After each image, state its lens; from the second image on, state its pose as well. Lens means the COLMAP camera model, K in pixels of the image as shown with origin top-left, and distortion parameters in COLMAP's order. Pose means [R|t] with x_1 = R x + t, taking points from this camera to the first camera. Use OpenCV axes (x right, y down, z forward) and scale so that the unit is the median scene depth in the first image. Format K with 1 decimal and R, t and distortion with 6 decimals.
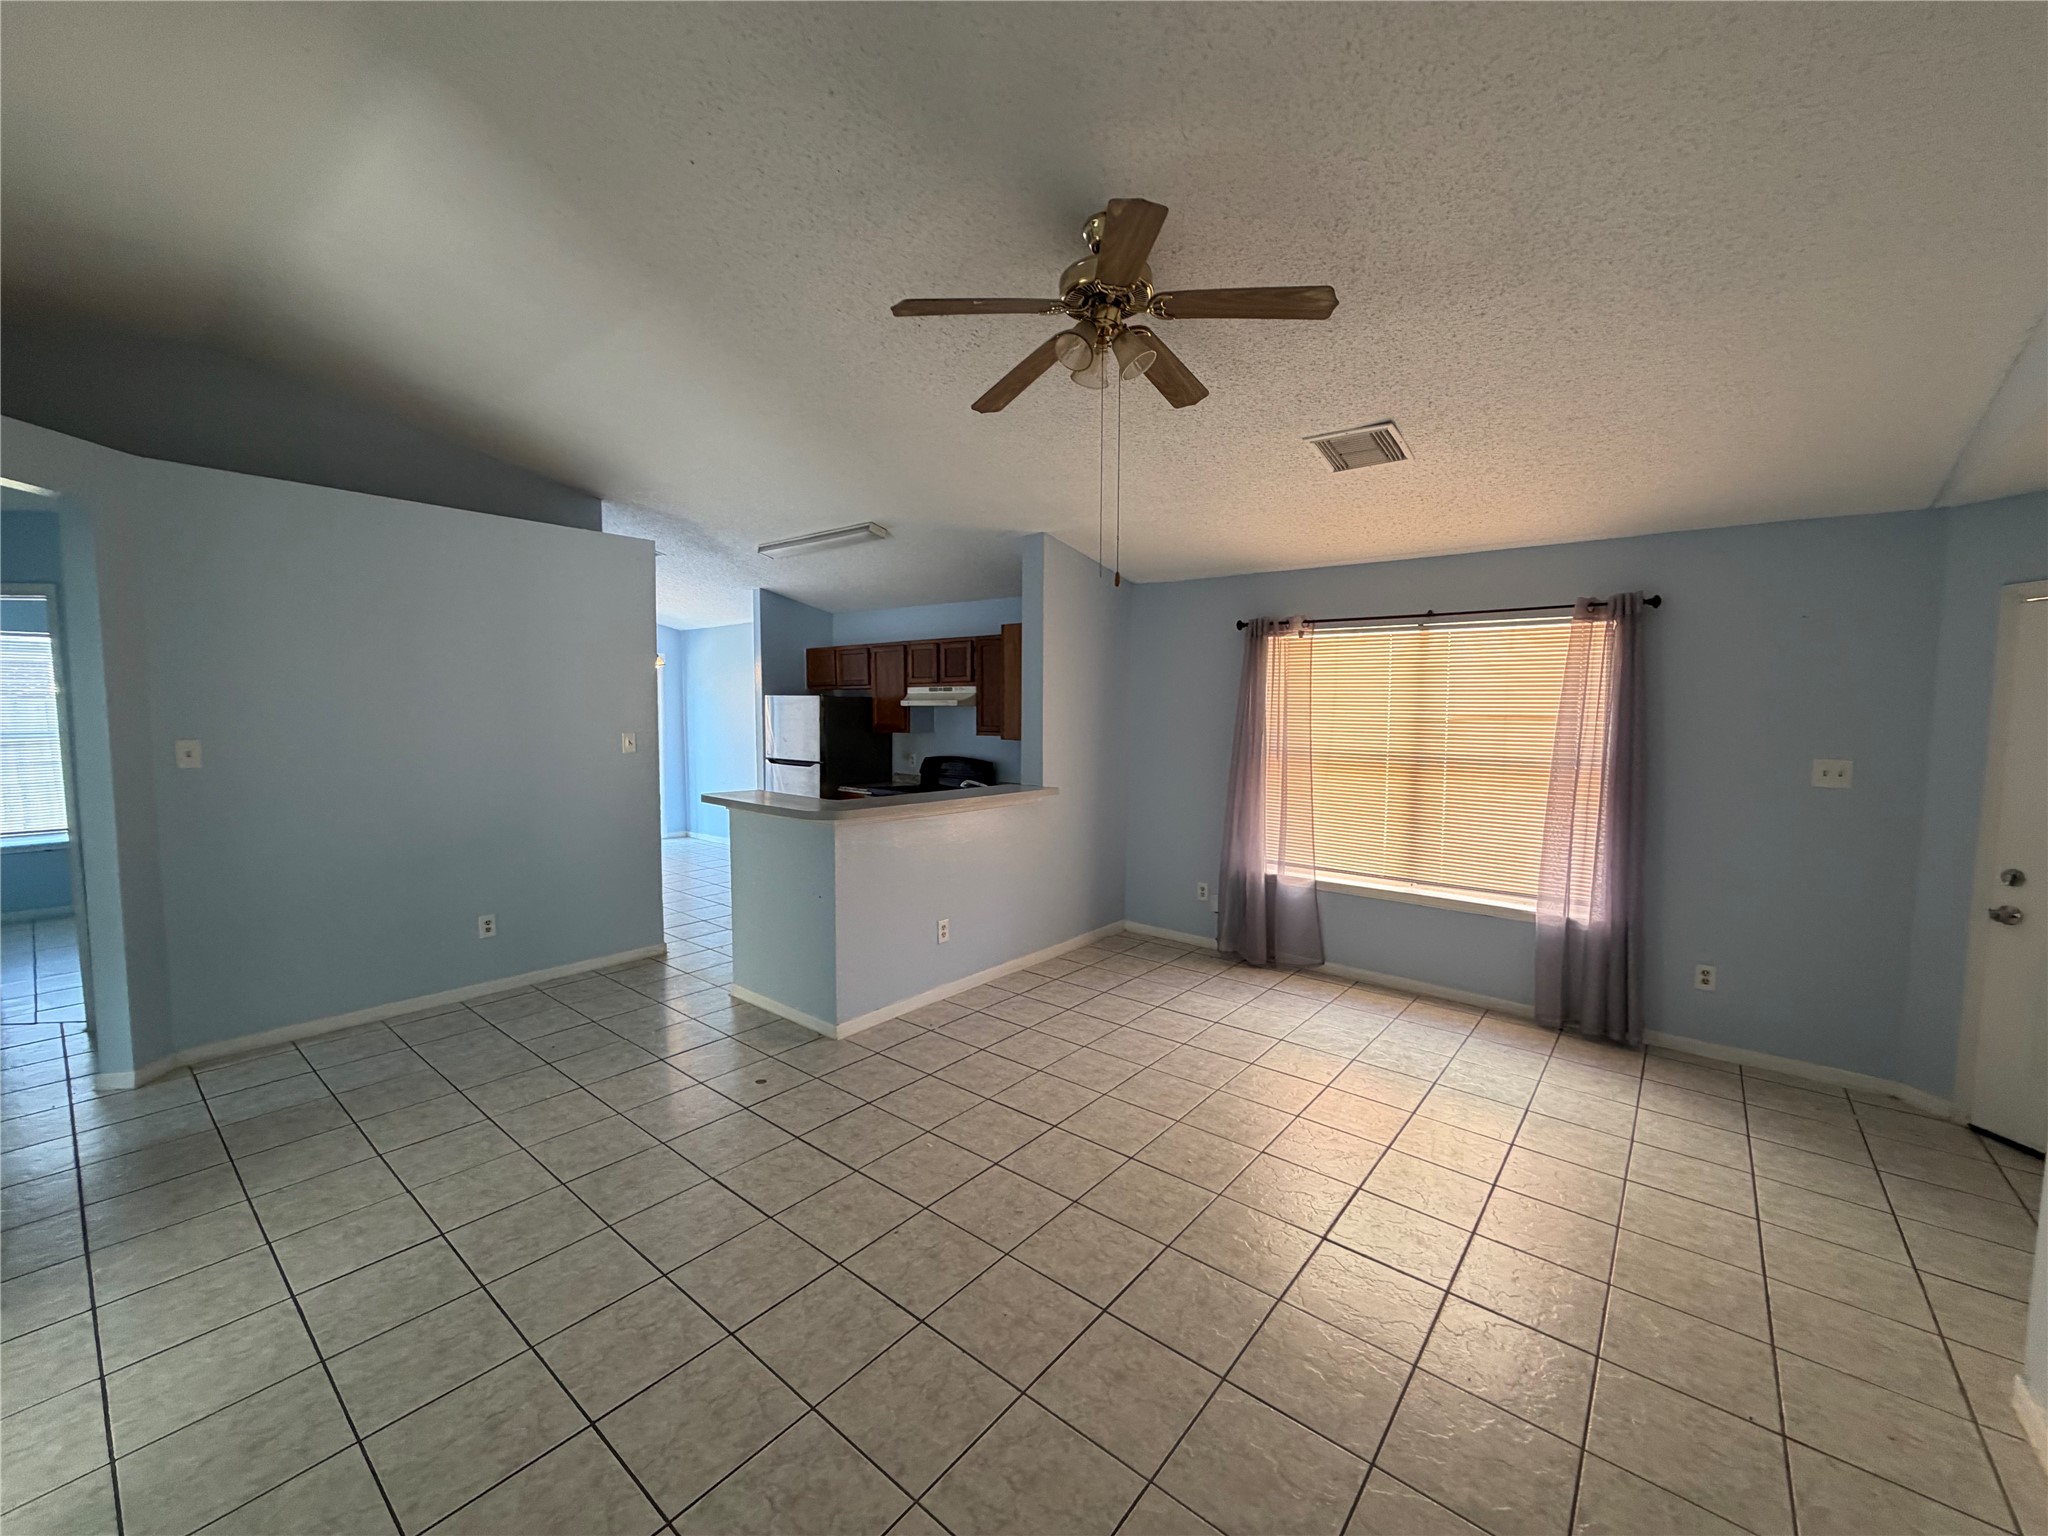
lens RADIAL K [[822.3, 0, 1029.3], [0, 822.3, 776.4], [0, 0, 1]] dist [0.014819, 0.000078]
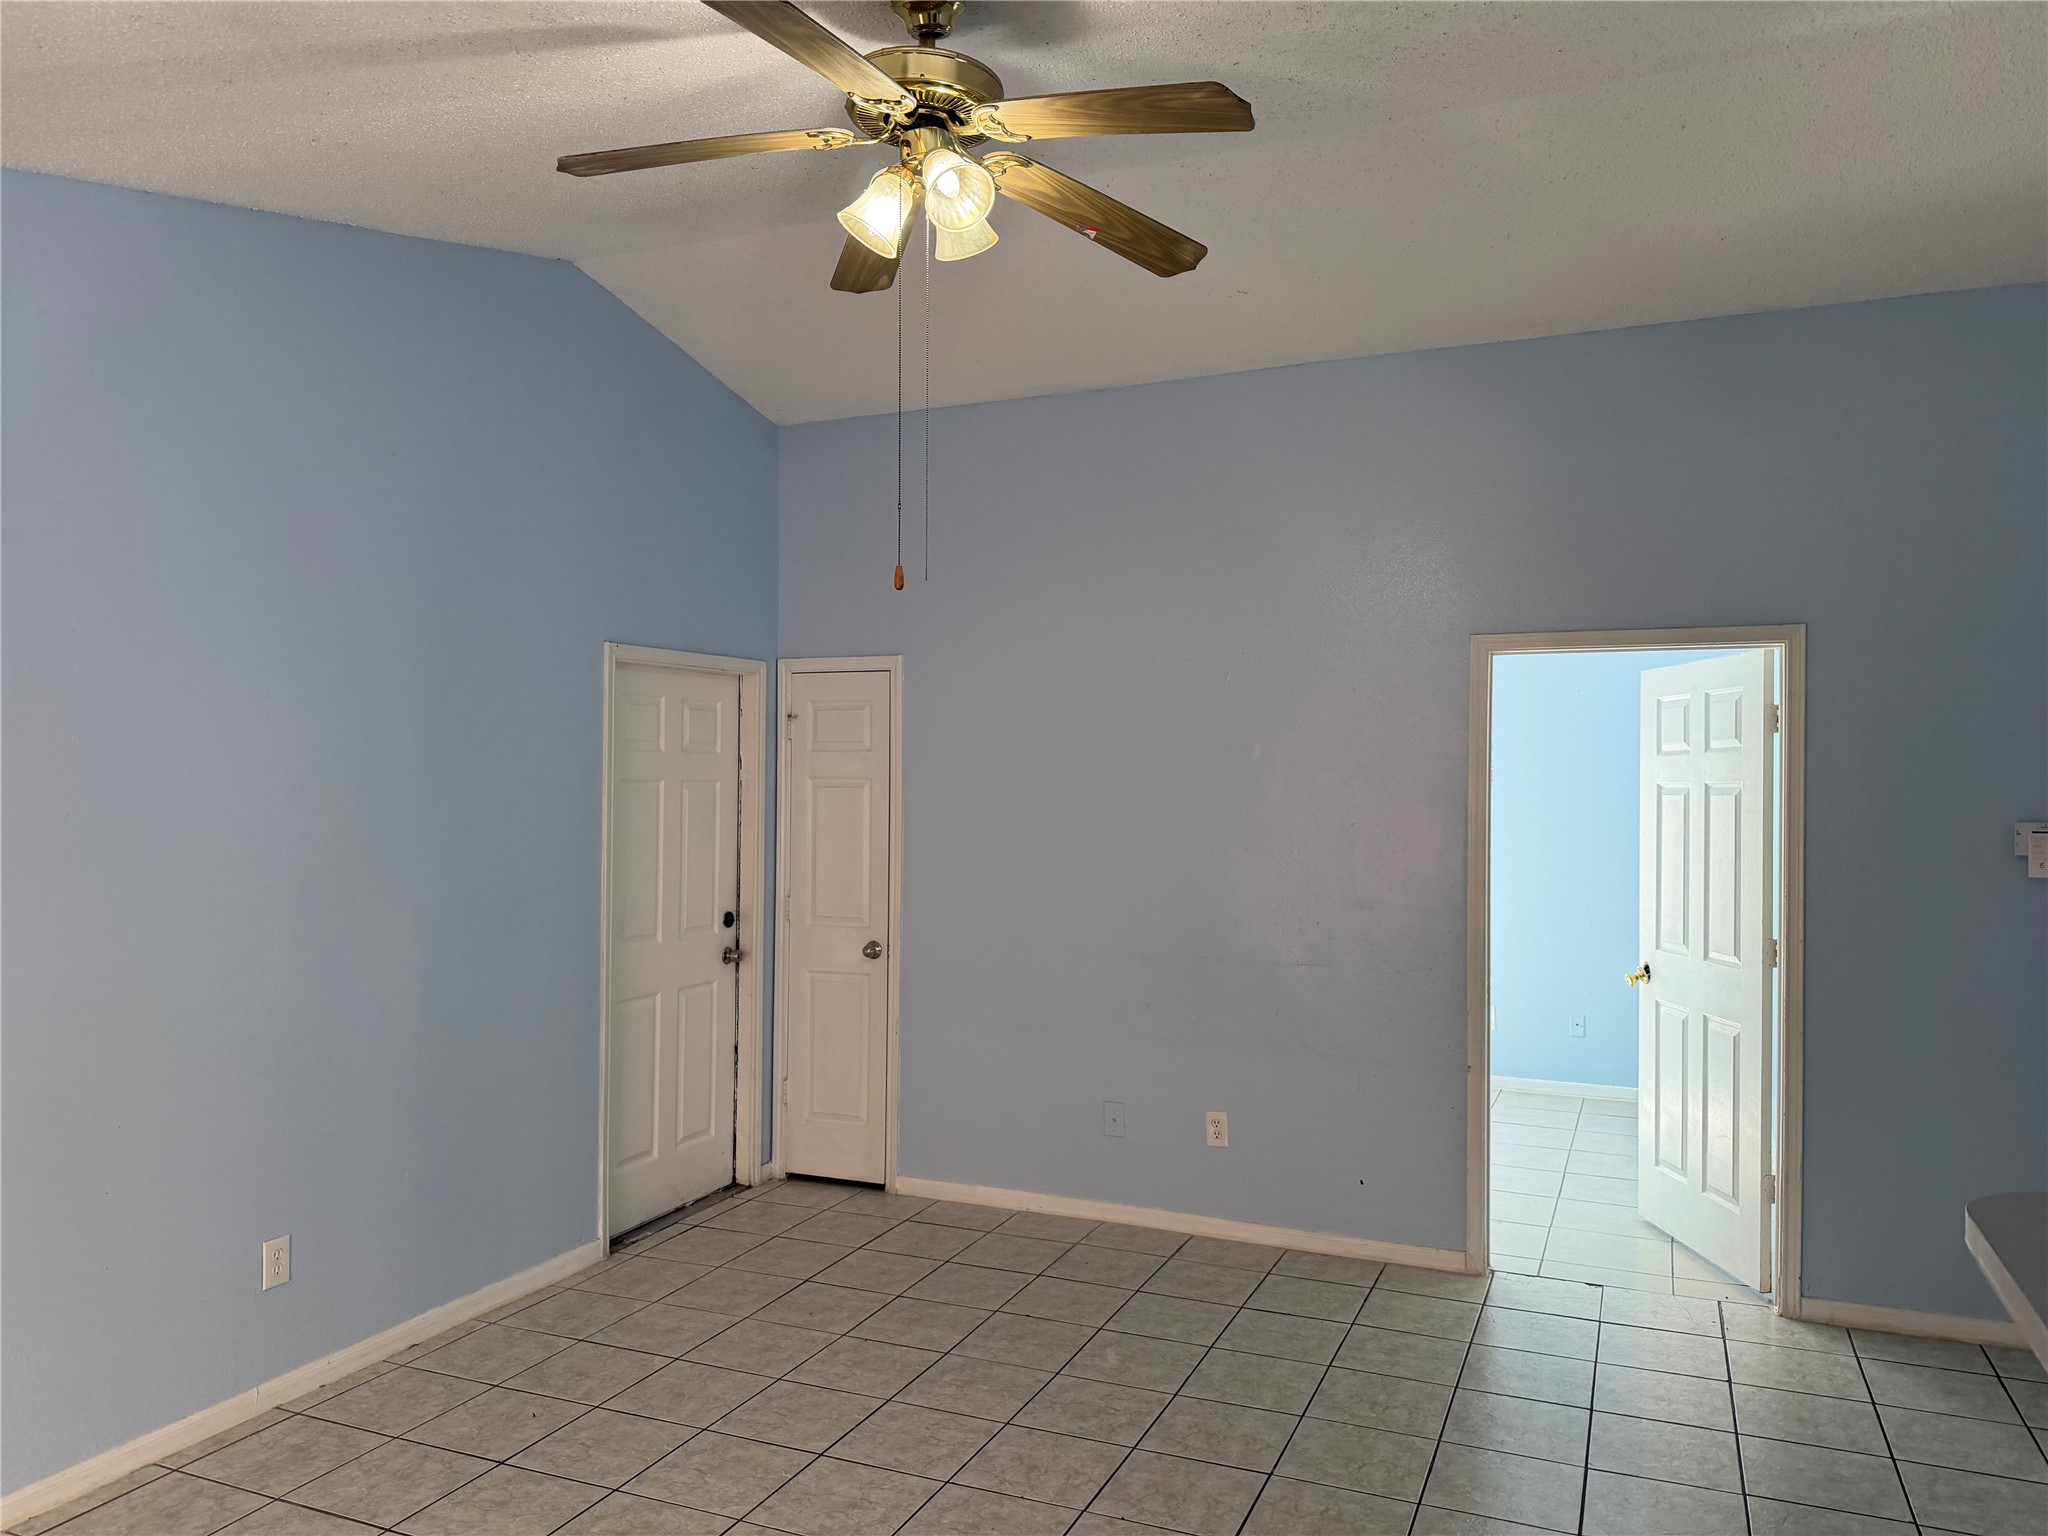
lens RADIAL K [[1458.3, 0, 1011.0], [0, 1458.3, 765.6], [0, 0, 1]] dist [0.011346, 0.000230]
pose [[-0.964194, -0.015770, -0.264730, 0.251570], [-0.036508, 0.996620, 0.073598, -0.155206], [0.262674, 0.080627, -0.961510, 1.667762]]
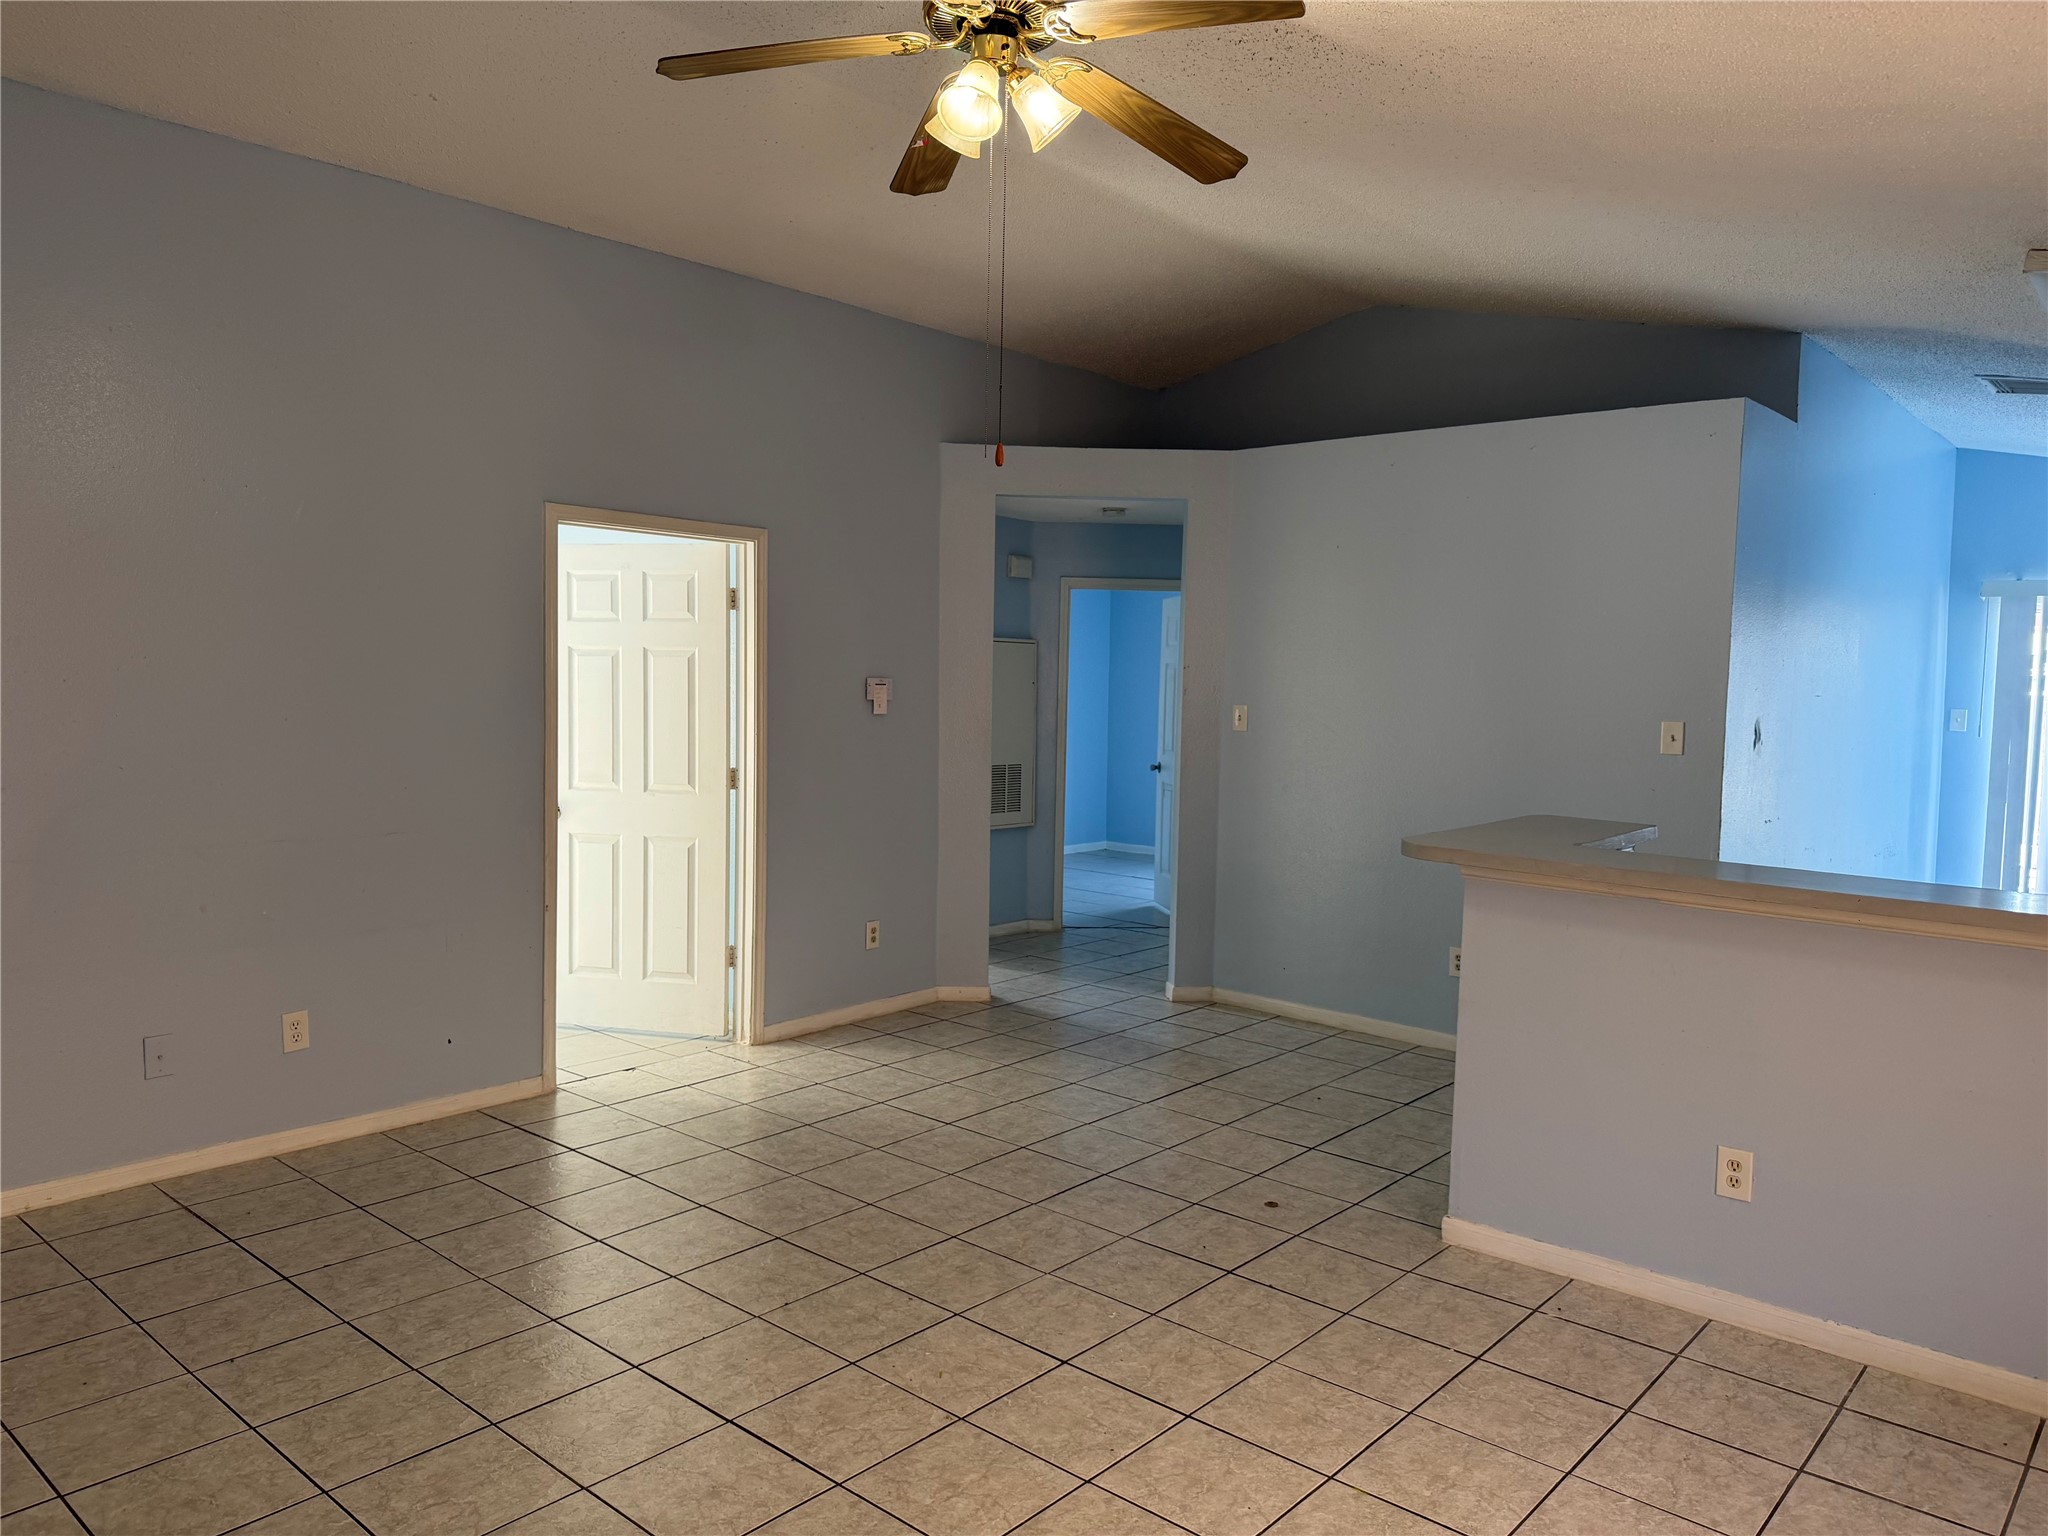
lens RADIAL K [[1458.3, 0, 1010.8], [0, 1458.3, 763.9], [0, 0, 1]] dist [0.011346, 0.000230]
pose [[-0.052498, 0.058354, -0.996915, 1.026149], [-0.101890, 0.992768, 0.063477, -0.065046], [0.993409, 0.104908, -0.046172, 0.909151]]
